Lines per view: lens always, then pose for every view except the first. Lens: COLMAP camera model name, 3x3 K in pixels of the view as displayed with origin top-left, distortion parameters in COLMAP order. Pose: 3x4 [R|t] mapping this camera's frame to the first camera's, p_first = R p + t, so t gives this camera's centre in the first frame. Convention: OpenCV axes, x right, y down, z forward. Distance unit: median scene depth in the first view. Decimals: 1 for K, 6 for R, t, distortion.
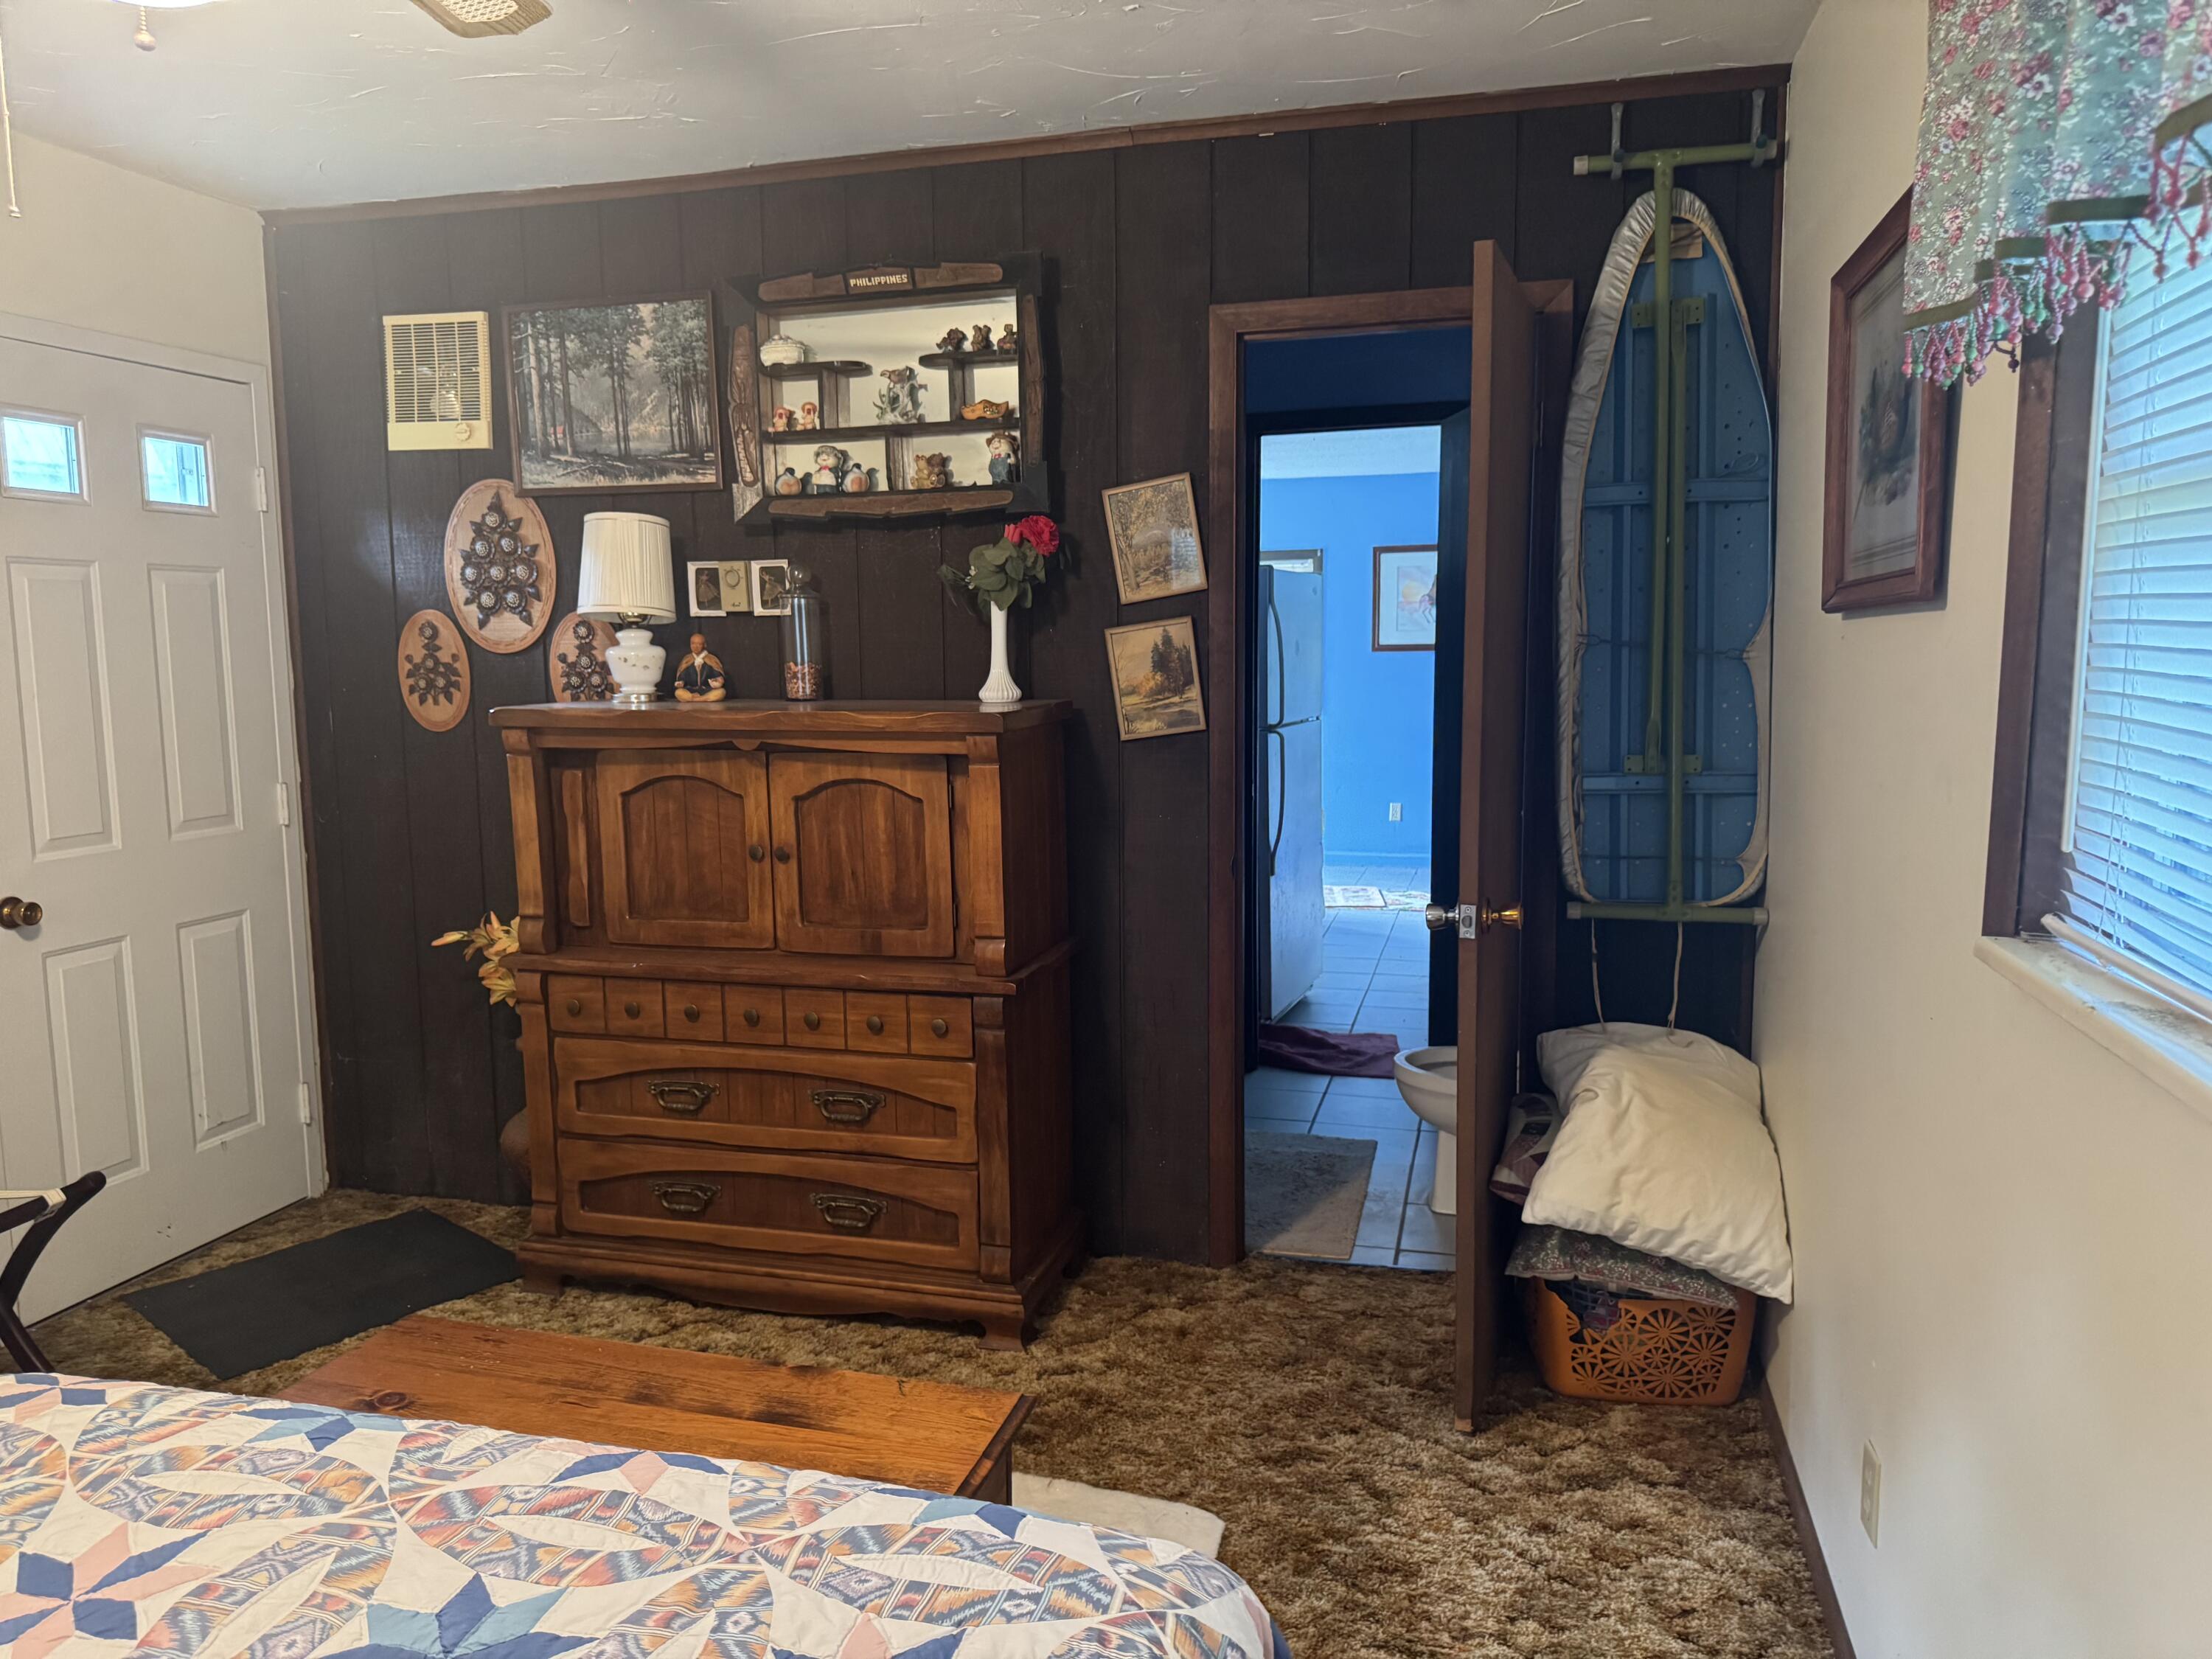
lens RADIAL K [[1543.1, 0, 1105.7], [0, 1543.1, 827.7], [0, 0, 1]] dist [-0.001048, -0.019207]
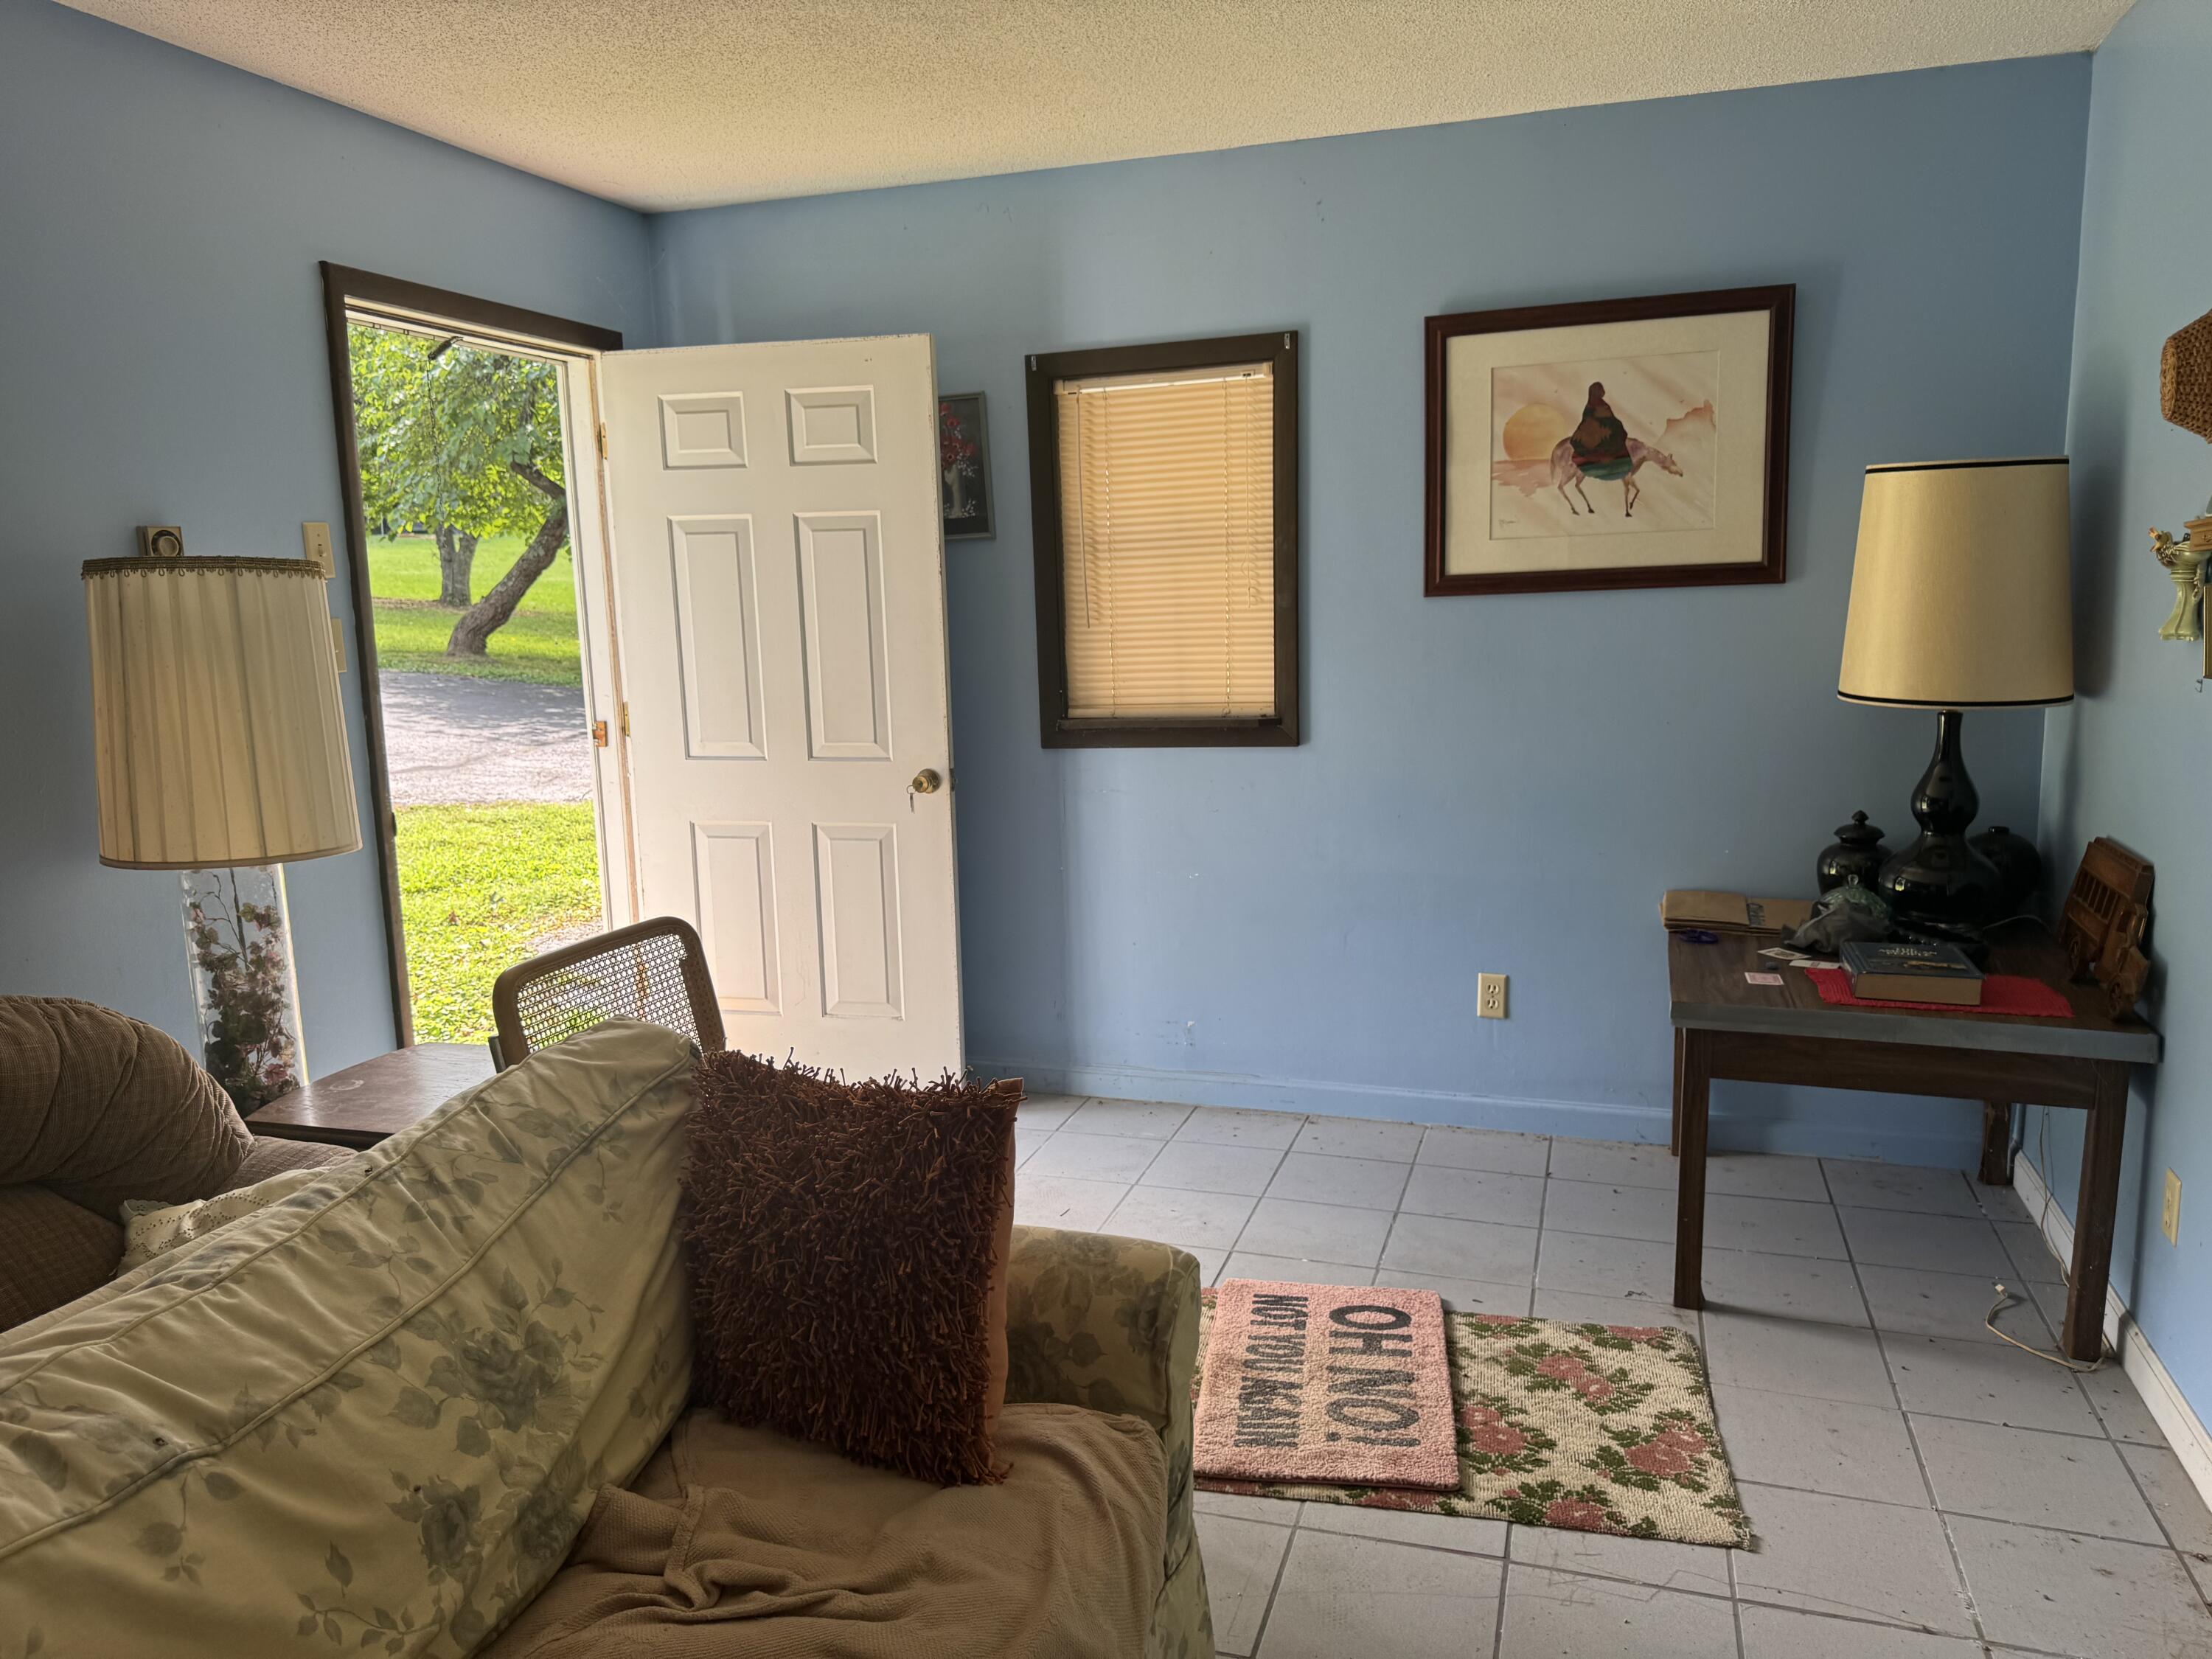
lens RADIAL K [[1543.1, 0, 1092.8], [0, 1543.1, 846.6], [0, 0, 1]] dist [-0.001048, -0.019207]
pose [[0.997853, -0.008202, -0.064980, 0.198195], [0.011580, 0.998591, 0.051778, -0.125880], [0.064464, -0.052420, 0.996542, 1.055503]]
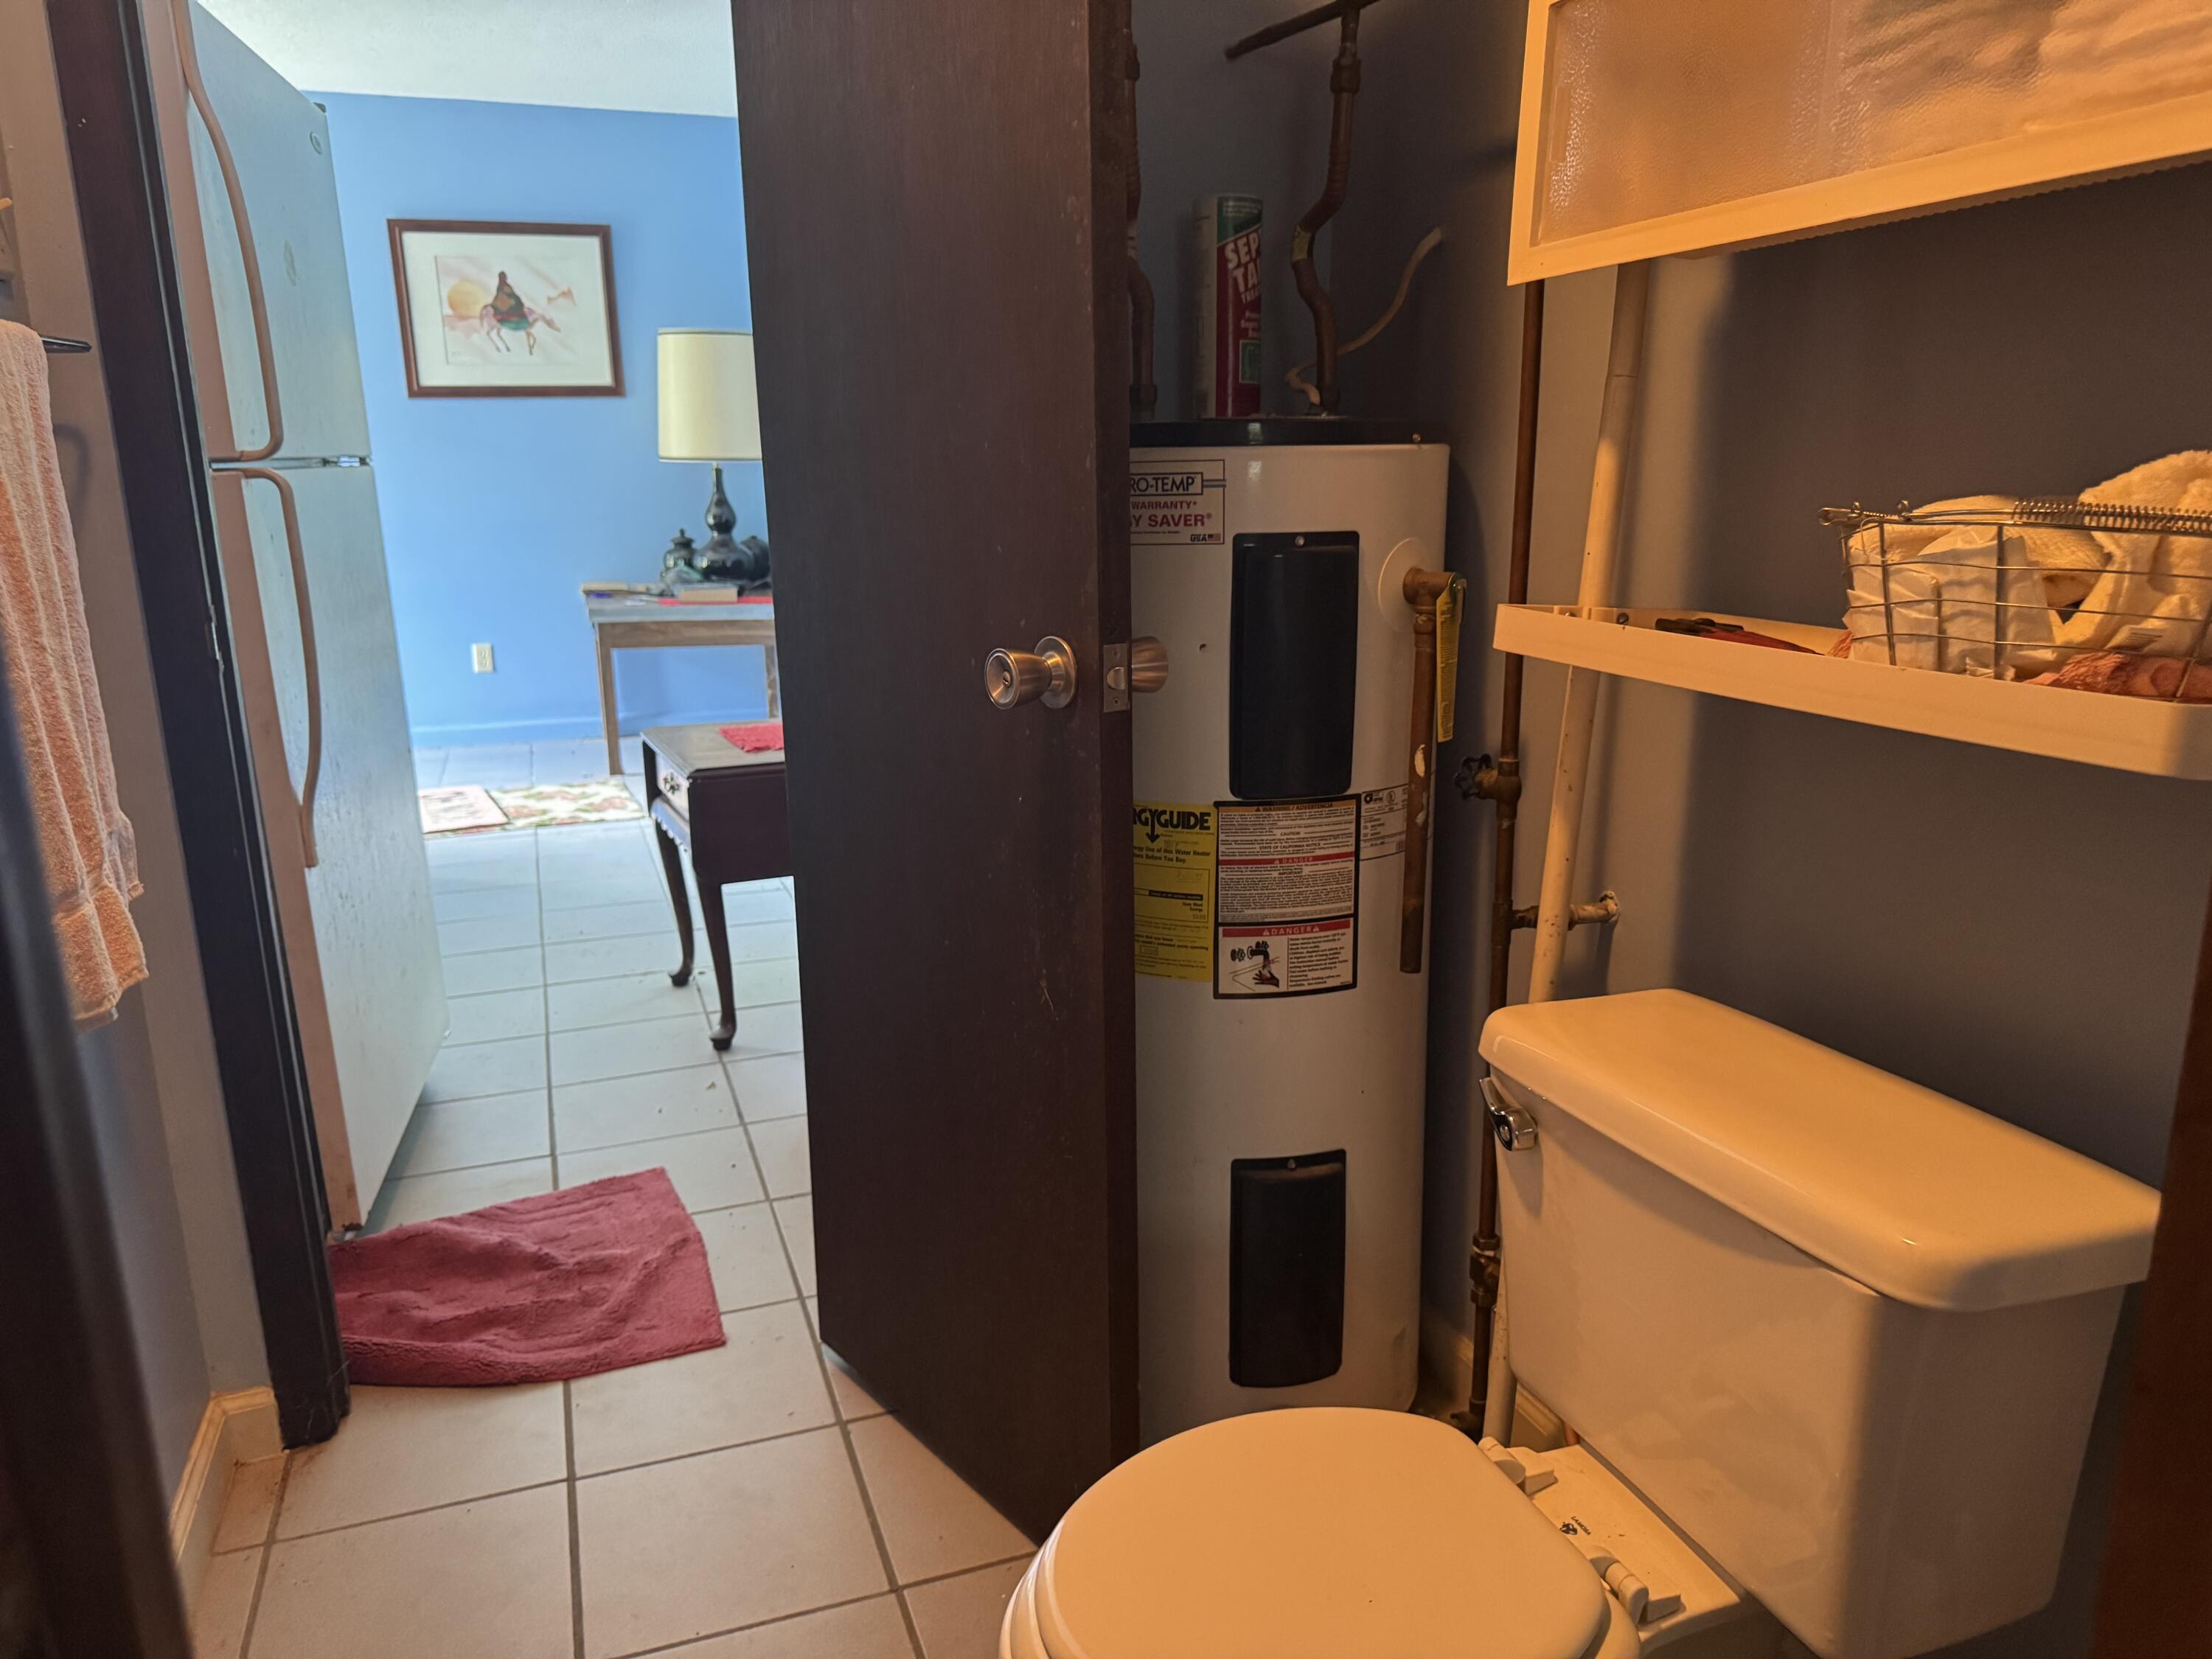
lens RADIAL K [[1543.1, 0, 1123.4], [0, 1543.1, 845.9], [0, 0, 1]] dist [-0.001048, -0.019207]
pose [[0.813226, -0.139442, 0.564995, 0.056208], [0.067652, 0.986939, 0.146203, -0.014466], [-0.578002, -0.080673, 0.812038, 0.560967]]
